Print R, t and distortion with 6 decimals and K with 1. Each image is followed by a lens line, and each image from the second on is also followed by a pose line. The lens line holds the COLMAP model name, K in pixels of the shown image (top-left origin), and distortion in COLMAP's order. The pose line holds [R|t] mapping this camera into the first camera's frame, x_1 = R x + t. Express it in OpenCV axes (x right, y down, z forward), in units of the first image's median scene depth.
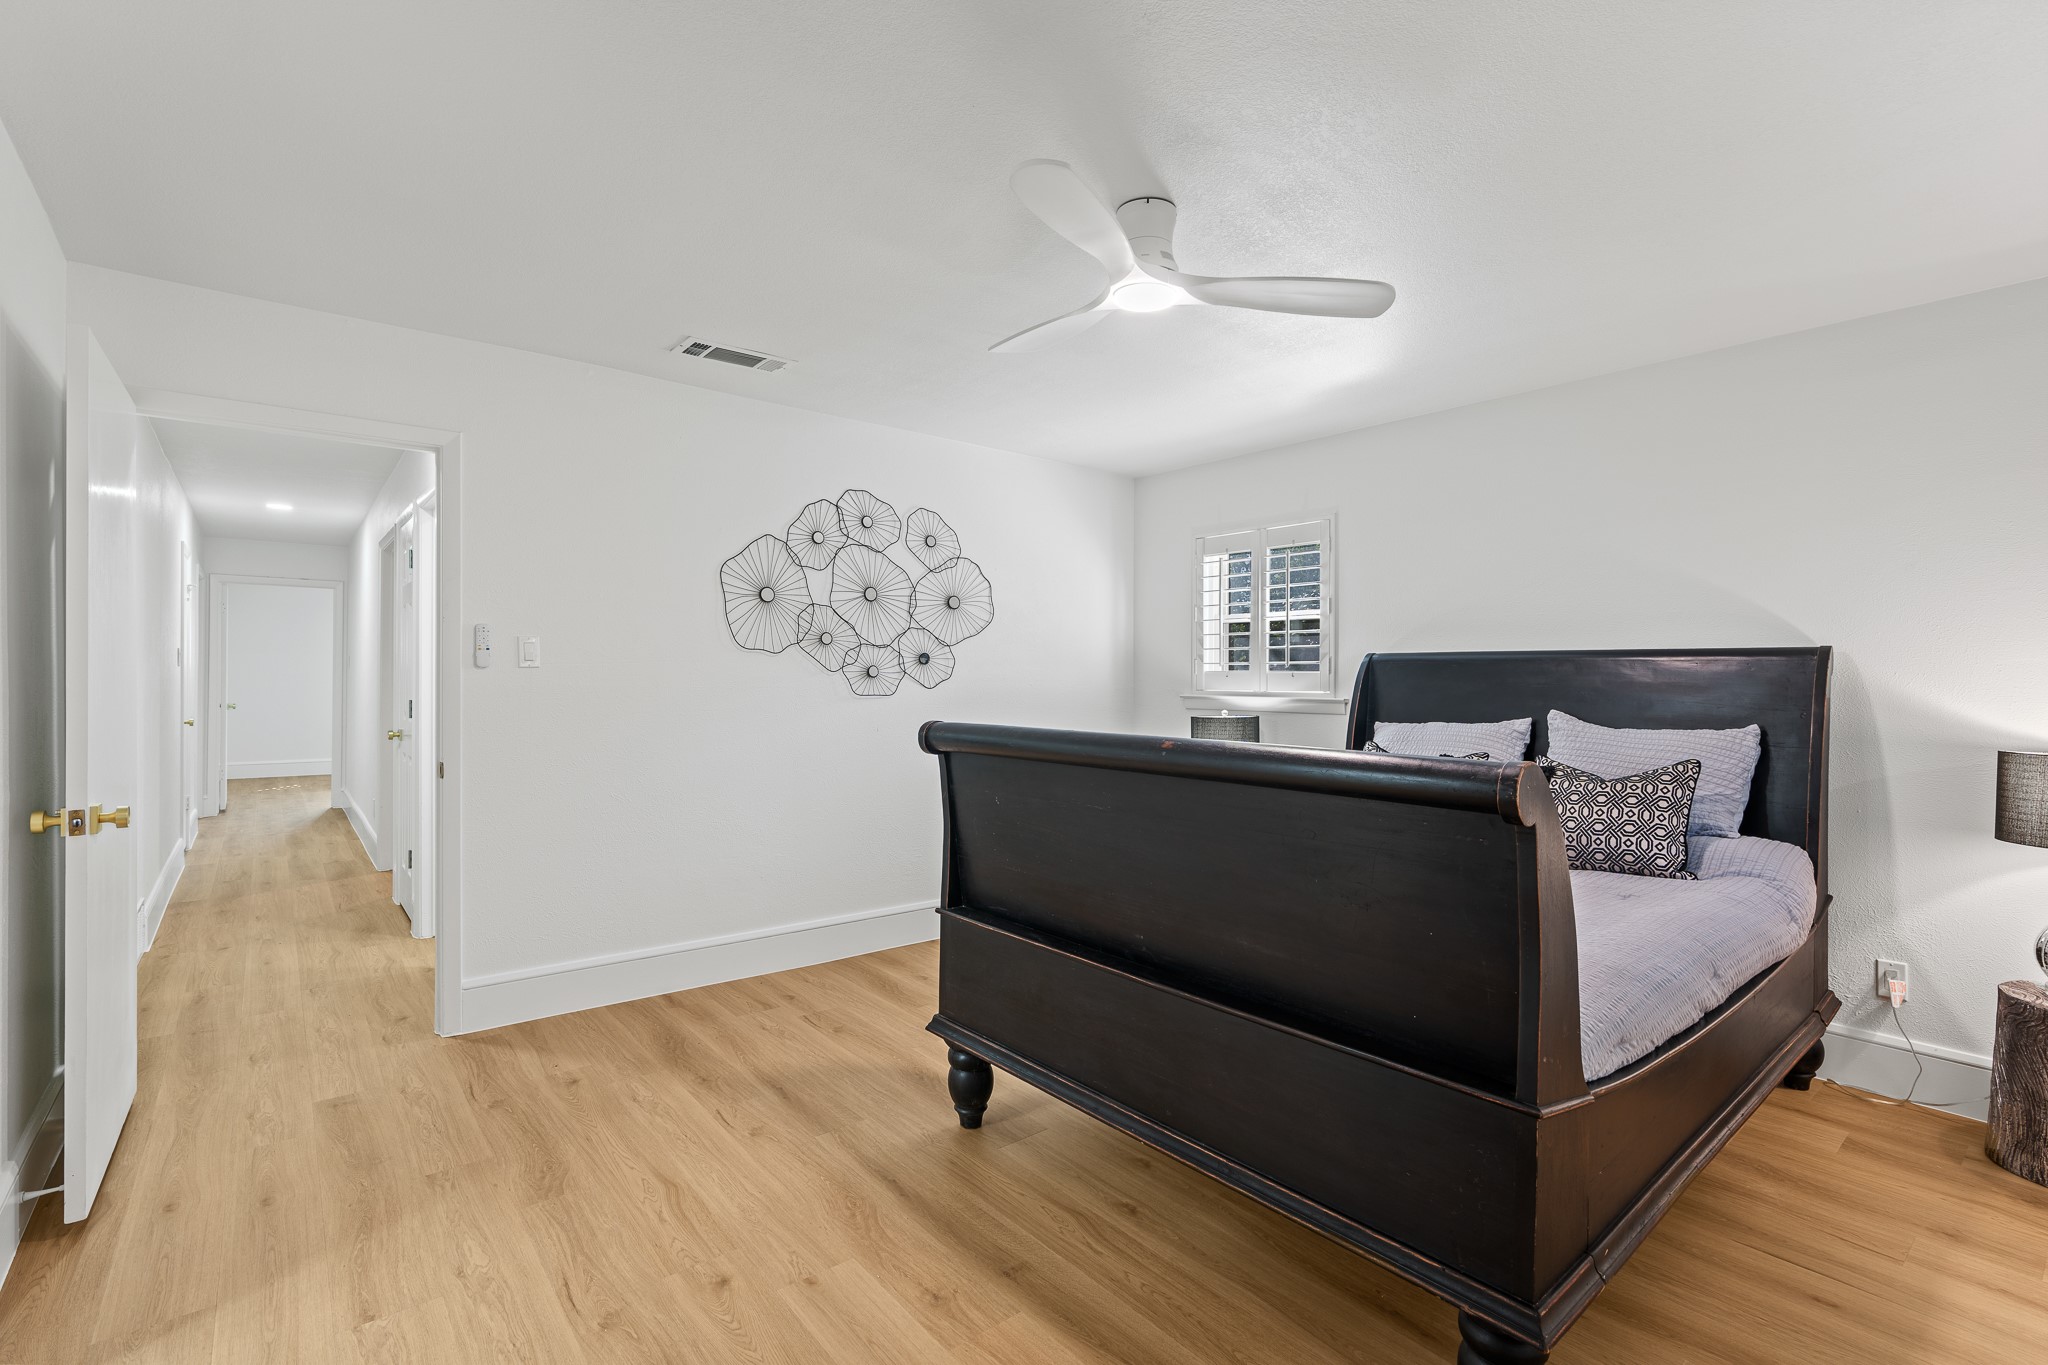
lens RADIAL K [[918.8, 0, 1024.0], [0, 918.8, 682.5], [0, 0, 1]] dist [-0.004307, 0.000167]
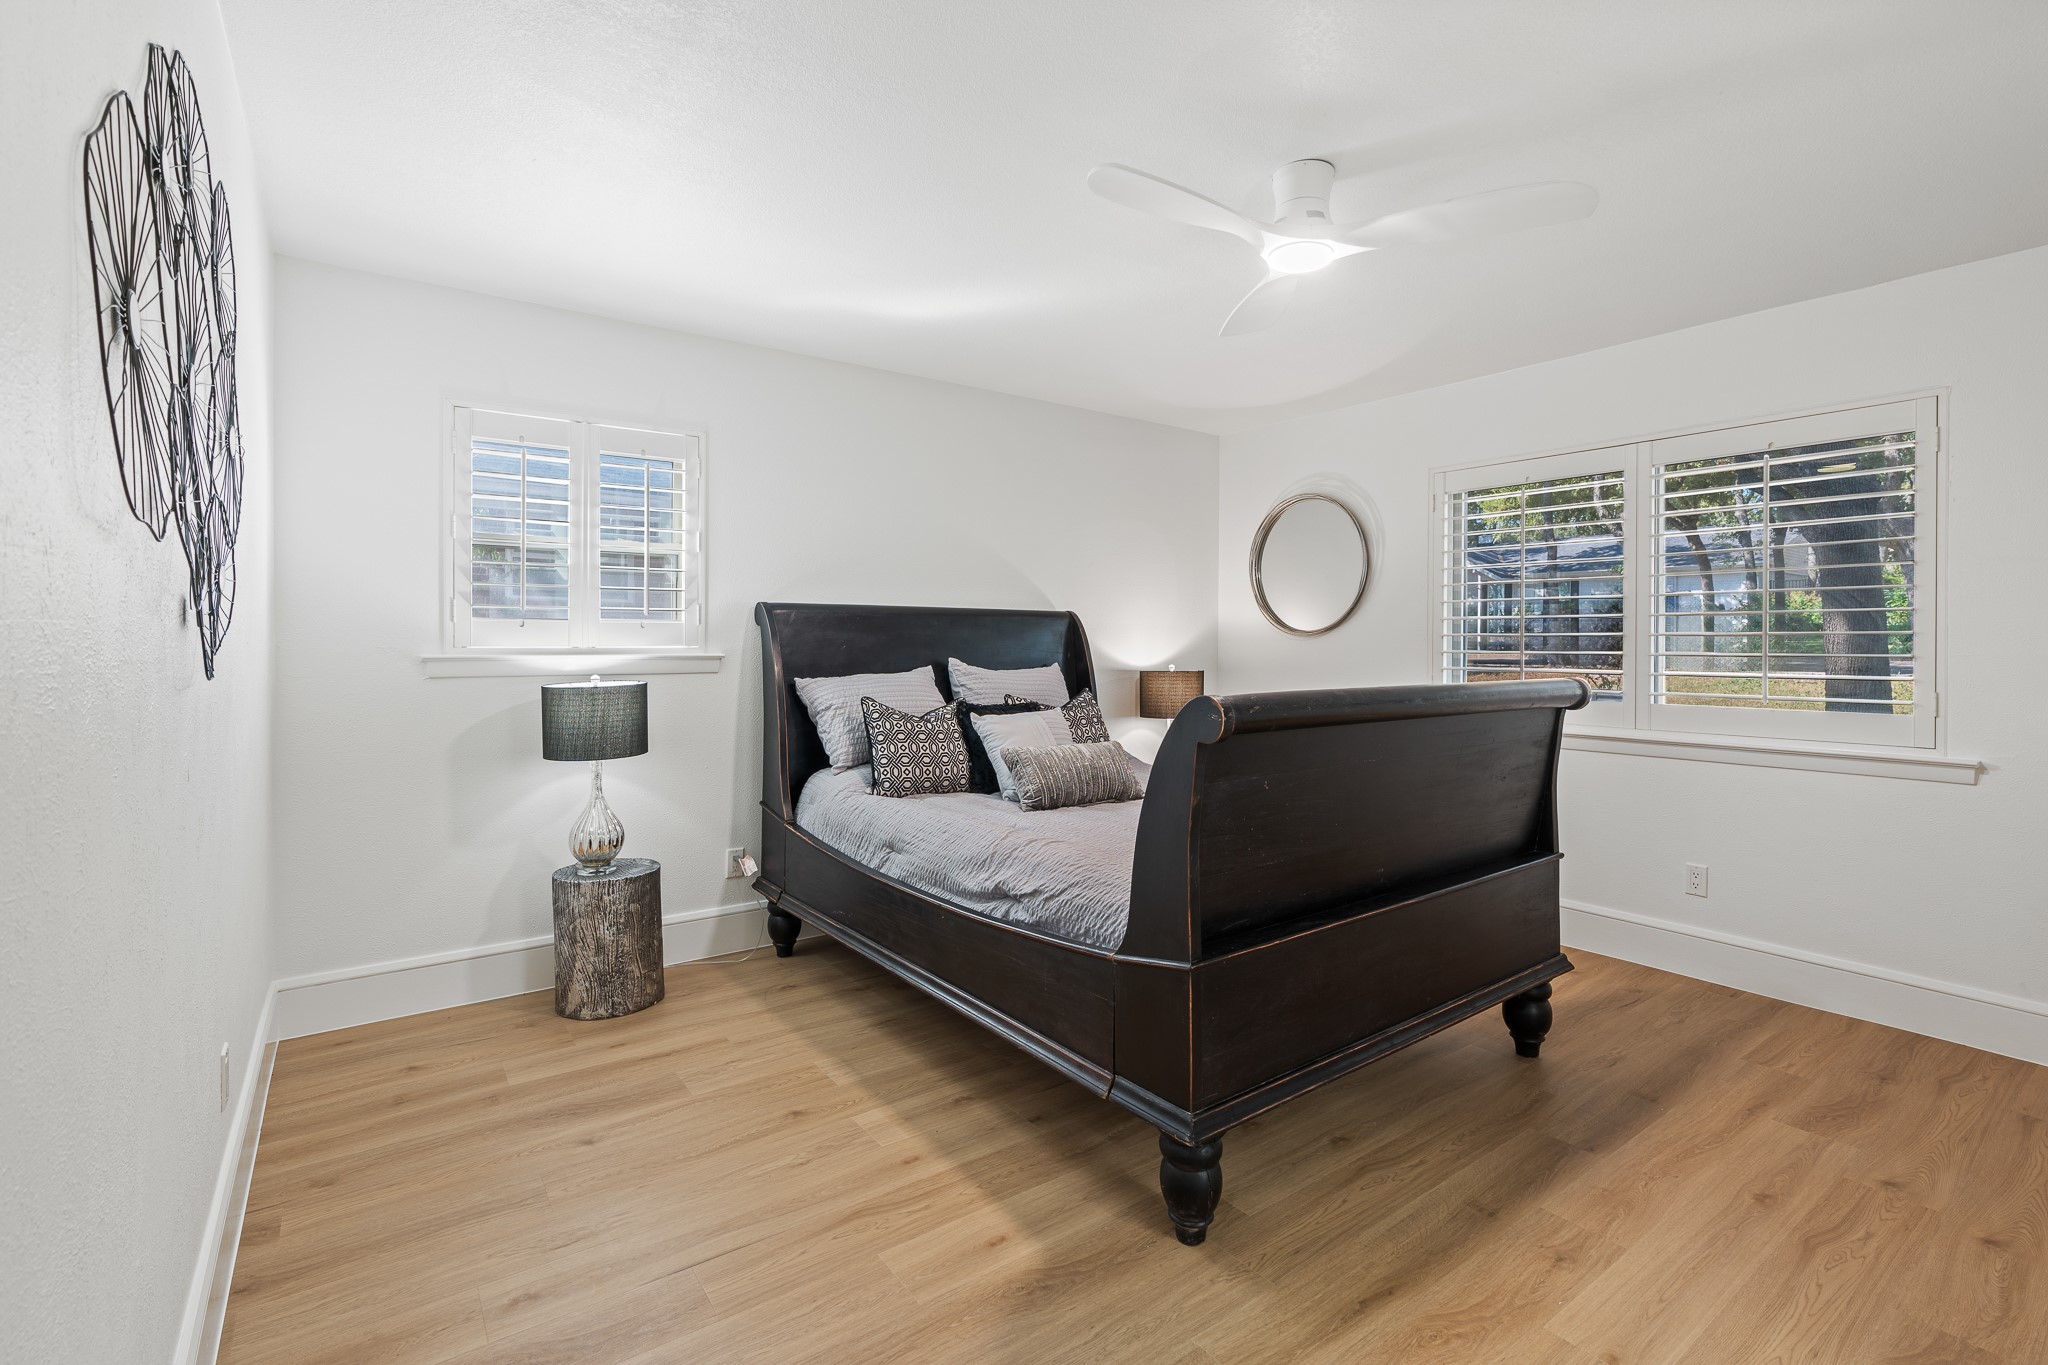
lens RADIAL K [[928.3, 0, 1030.6], [0, 928.3, 653.6], [0, 0, 1]] dist [-0.005276, 0.000515]
pose [[0.062868, -0.020798, 0.997805, -0.948007], [0.001234, 0.999784, 0.020762, -0.001511], [-0.998021, -0.000074, 0.062880, 1.286626]]
